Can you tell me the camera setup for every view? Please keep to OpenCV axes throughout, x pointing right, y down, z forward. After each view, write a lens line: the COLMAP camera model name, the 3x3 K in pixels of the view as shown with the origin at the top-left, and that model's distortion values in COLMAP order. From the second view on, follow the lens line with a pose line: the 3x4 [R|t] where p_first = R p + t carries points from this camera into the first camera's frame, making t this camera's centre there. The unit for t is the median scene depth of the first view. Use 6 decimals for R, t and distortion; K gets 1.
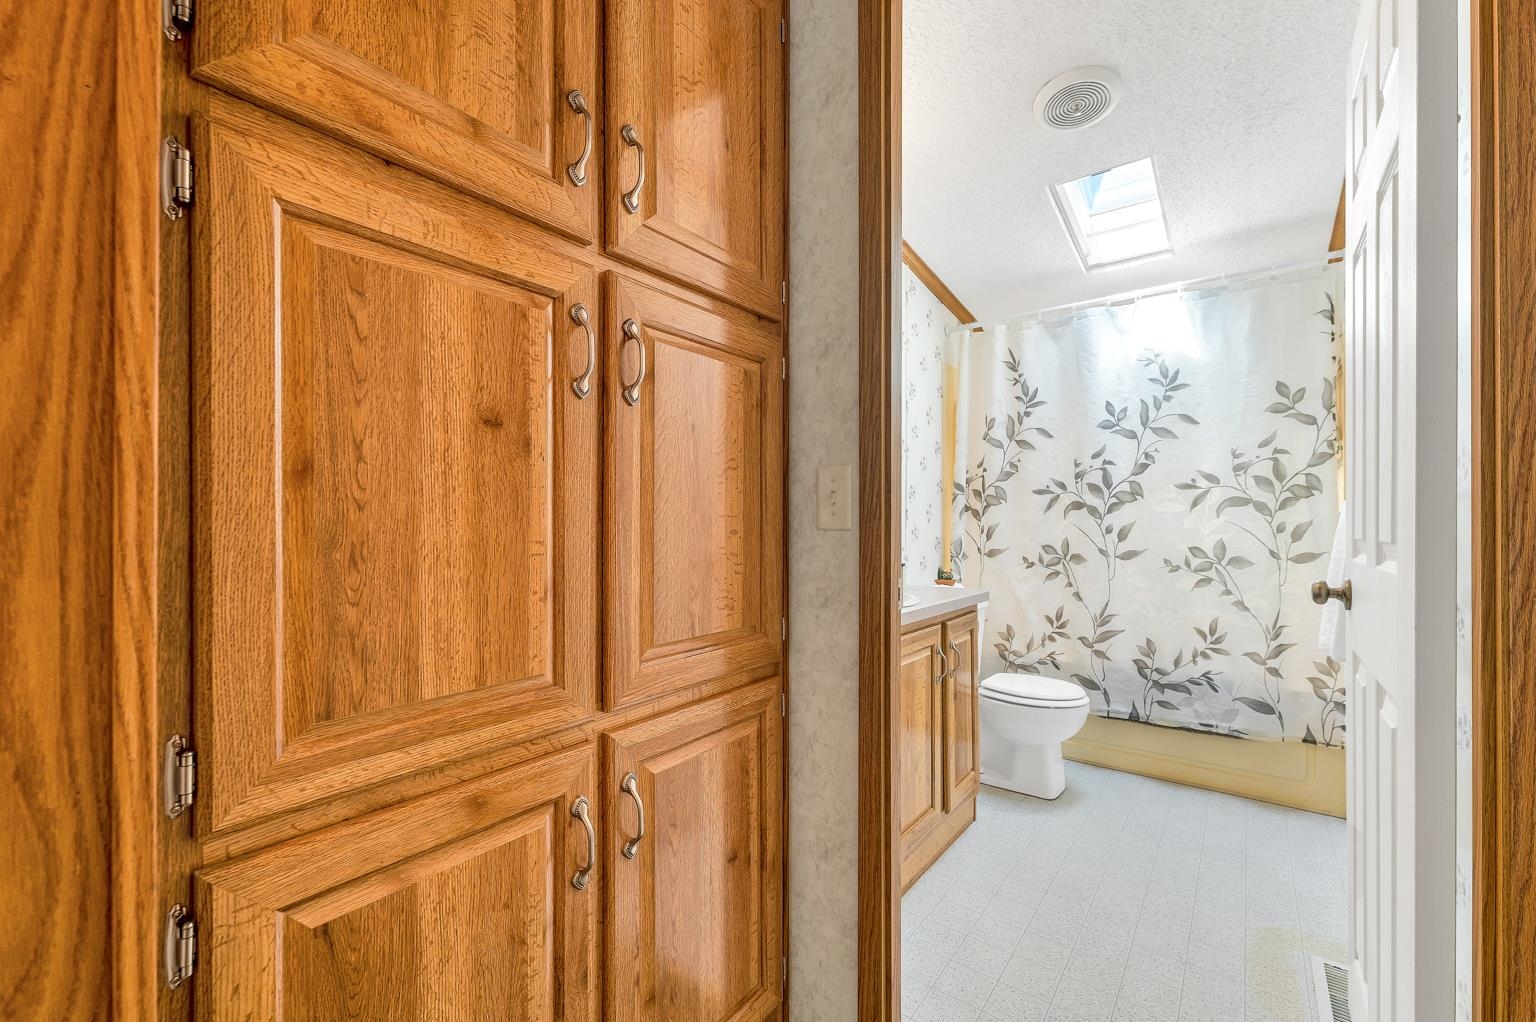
lens RADIAL K [[635.0, 0, 770.6], [0, 635.0, 520.8], [0, 0, 1]] dist [0.000129, -0.000236]
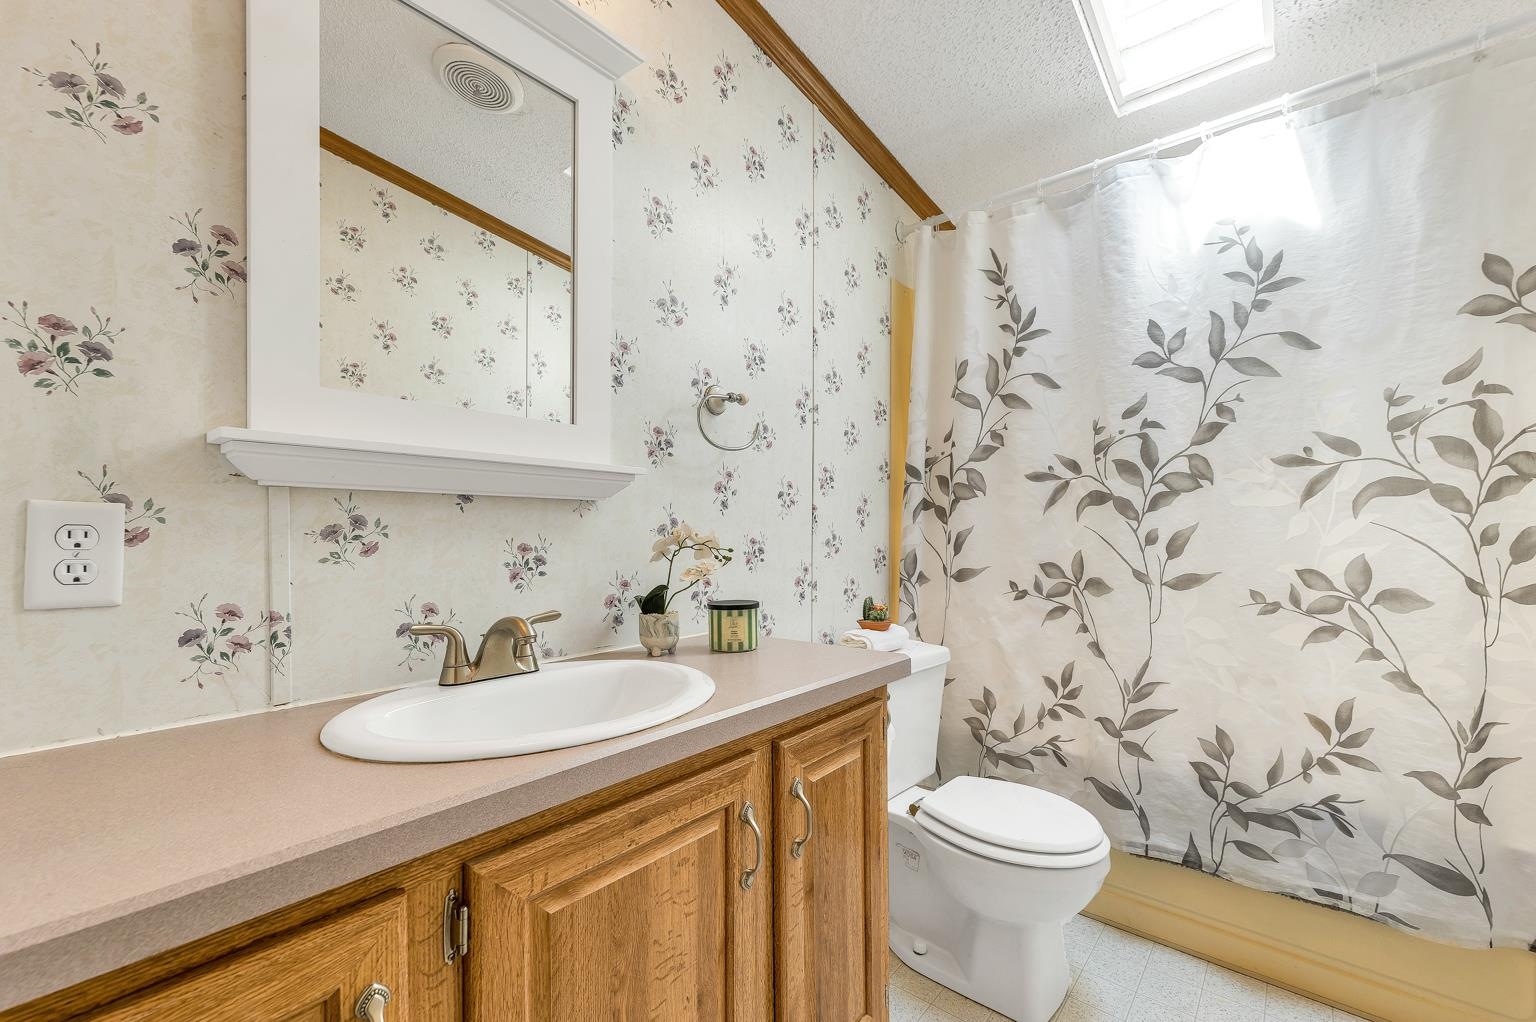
lens RADIAL K [[635.0, 0, 773.9], [0, 635.0, 539.0], [0, 0, 1]] dist [0.000129, -0.000236]
pose [[0.998525, -0.001700, -0.054259, 0.220399], [0.002904, 0.999751, 0.022128, 0.000739], [0.054208, -0.022253, 0.998282, 0.402202]]
